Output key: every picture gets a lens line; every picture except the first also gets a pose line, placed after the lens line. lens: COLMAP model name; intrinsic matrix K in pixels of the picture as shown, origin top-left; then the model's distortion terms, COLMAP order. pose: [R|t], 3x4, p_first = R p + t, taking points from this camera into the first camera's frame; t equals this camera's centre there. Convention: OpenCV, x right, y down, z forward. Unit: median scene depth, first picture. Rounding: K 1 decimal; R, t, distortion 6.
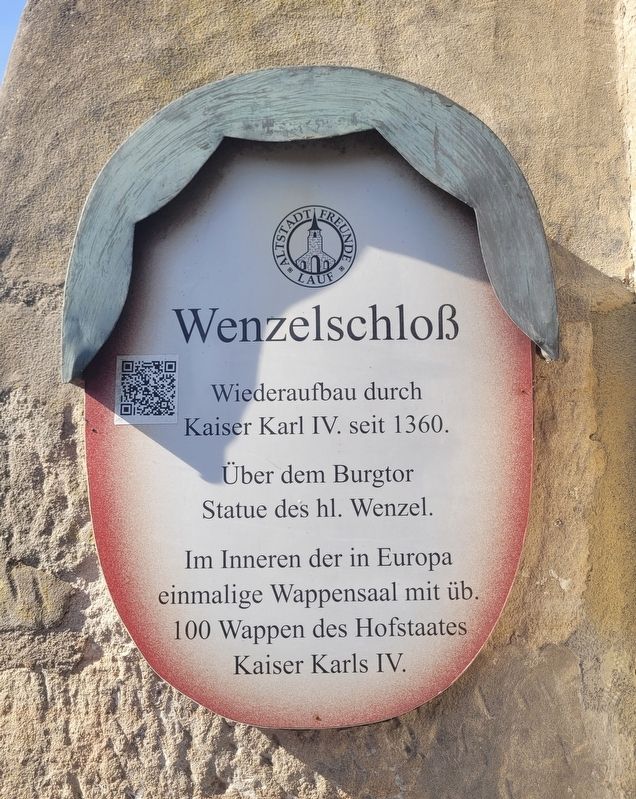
lens RADIAL K [[788.4, 0, 318.0], [0, 788.4, 399.5], [0, 0, 1]] dist [0.017213, -0.001452]
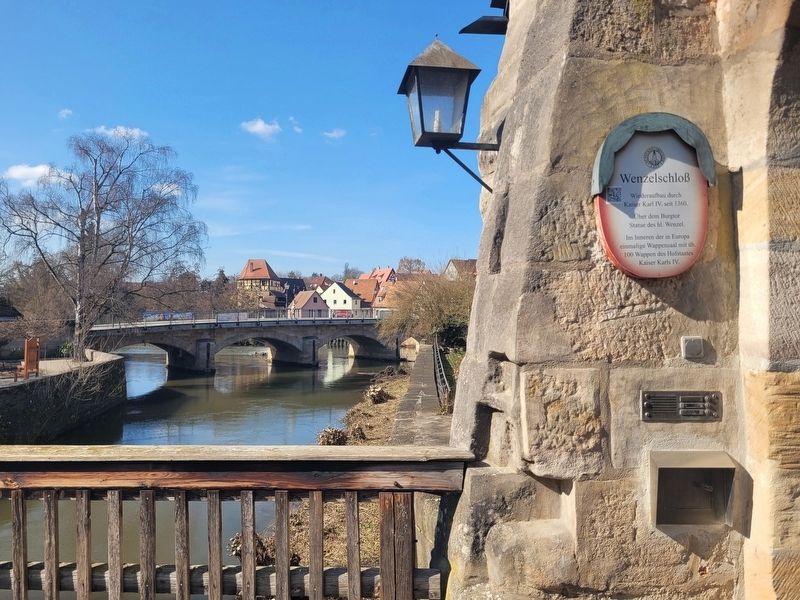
lens RADIAL K [[776.9, 0, 400.0], [0, 776.9, 300.0], [0, 0, 1]] dist [0.025565, 0.009102]
pose [[0.990521, -0.019394, 0.135982, -1.781556], [0.011062, 0.998029, 0.061767, 0.253504], [-0.136912, -0.059677, 0.988784, -2.665762]]
